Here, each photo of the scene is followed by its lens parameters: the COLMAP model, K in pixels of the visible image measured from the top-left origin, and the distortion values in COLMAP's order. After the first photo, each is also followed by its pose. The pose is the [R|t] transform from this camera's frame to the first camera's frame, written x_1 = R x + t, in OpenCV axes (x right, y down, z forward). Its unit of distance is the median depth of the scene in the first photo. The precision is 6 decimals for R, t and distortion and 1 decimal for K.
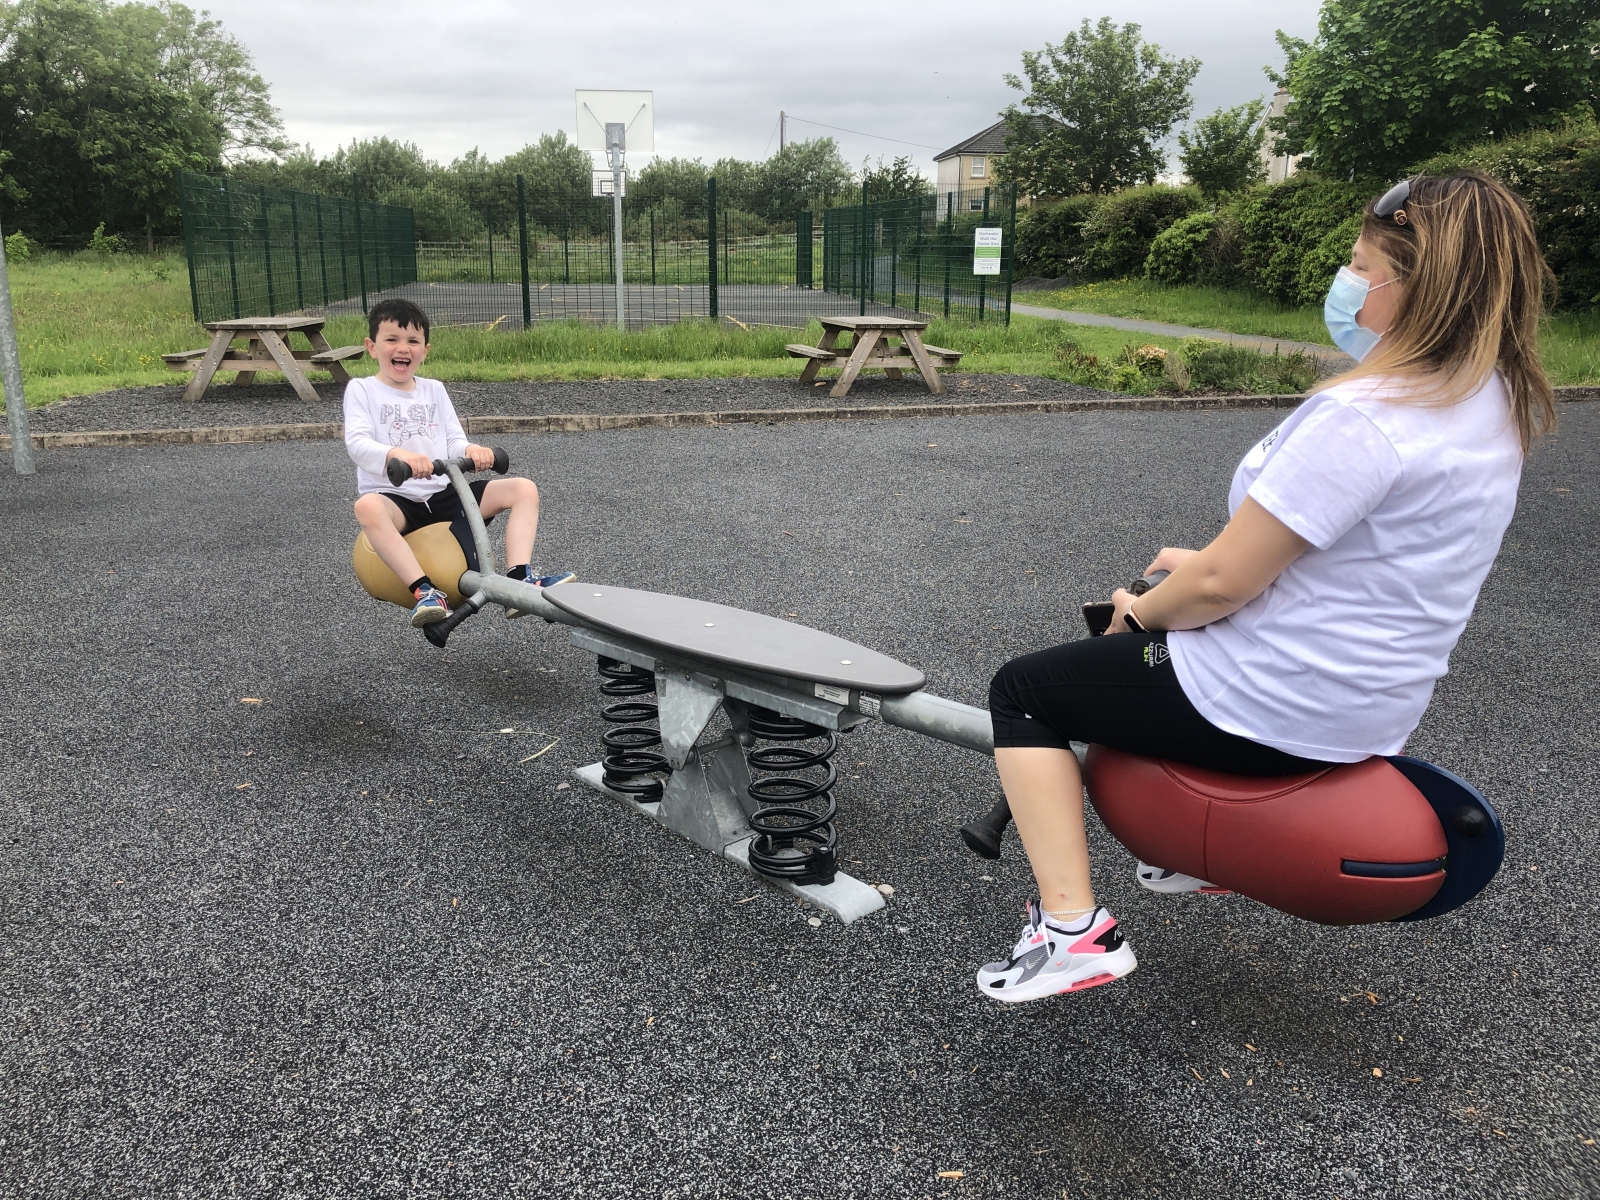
lens RADIAL K [[1310.6, 0, 800.0], [0, 1310.6, 600.0], [0, 0, 1]] dist [0.049224, -0.000058]
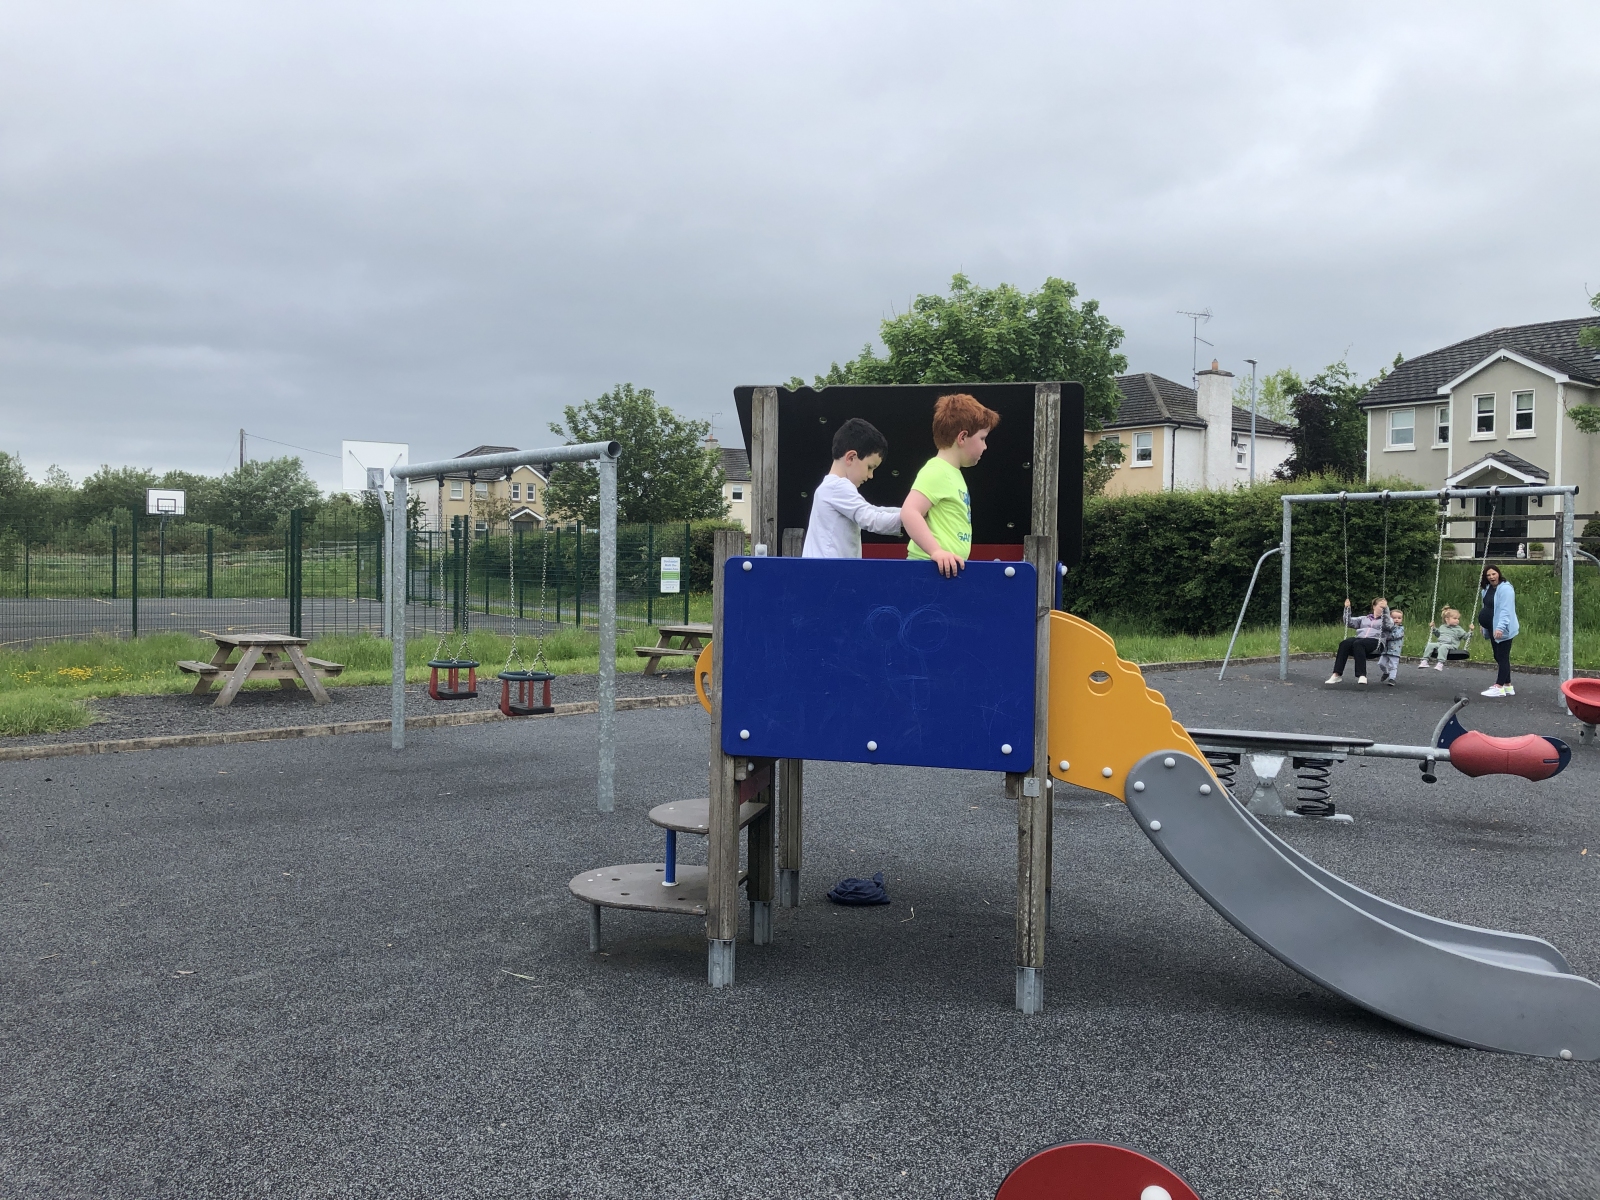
lens RADIAL K [[1310.6, 0, 800.0], [0, 1310.6, 600.0], [0, 0, 1]] dist [0.049224, -0.000058]
pose [[0.906084, -0.003653, 0.423083, -0.134802], [0.100584, 0.973154, -0.207011, 0.013754], [-0.410968, 0.230124, 0.882127, -0.069374]]
